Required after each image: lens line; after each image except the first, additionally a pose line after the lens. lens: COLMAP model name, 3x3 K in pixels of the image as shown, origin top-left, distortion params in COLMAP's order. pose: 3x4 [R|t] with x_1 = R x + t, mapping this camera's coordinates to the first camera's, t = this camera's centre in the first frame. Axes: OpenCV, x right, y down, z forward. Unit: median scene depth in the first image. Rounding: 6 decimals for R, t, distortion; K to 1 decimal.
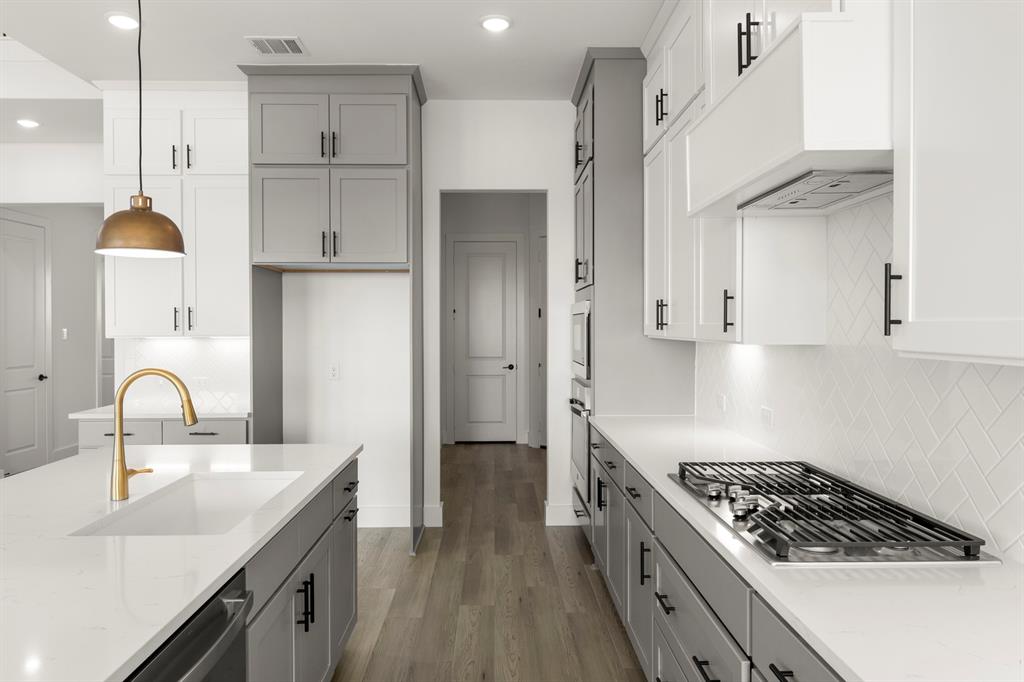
lens RADIAL K [[691.5, 0, 511.2], [0, 691.5, 338.5], [0, 0, 1]] dist [-0.017810, -0.000830]
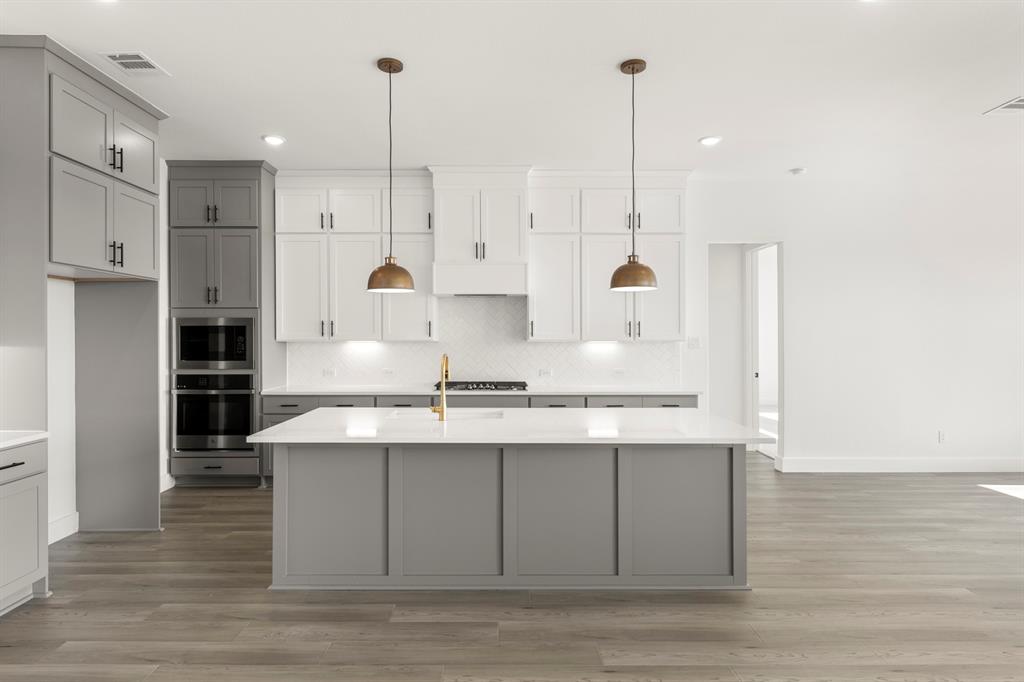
lens RADIAL K [[548.5, 0, 511.3], [0, 548.5, 334.7], [0, 0, 1]] dist [0.003239, -0.003694]
pose [[0.010146, -0.003588, 0.999942, -1.083118], [0.013647, 0.999901, 0.003449, -0.010375], [-0.999855, 0.013611, 0.010194, 0.399157]]
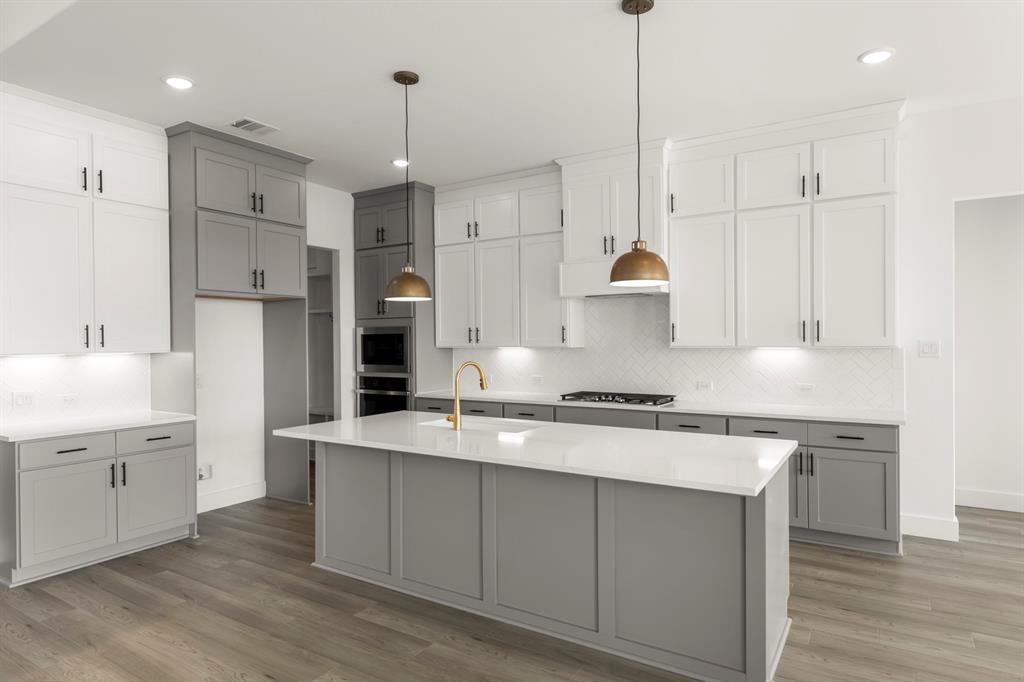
lens RADIAL K [[597.4, 0, 510.6], [0, 597.4, 341.7], [0, 0, 1]] dist [0.011415, 0.000407]
pose [[0.550272, -0.009185, 0.834935, -0.949627], [0.021147, 0.999772, -0.002938, -0.004613], [-0.834717, 0.019273, 0.550341, -0.022024]]
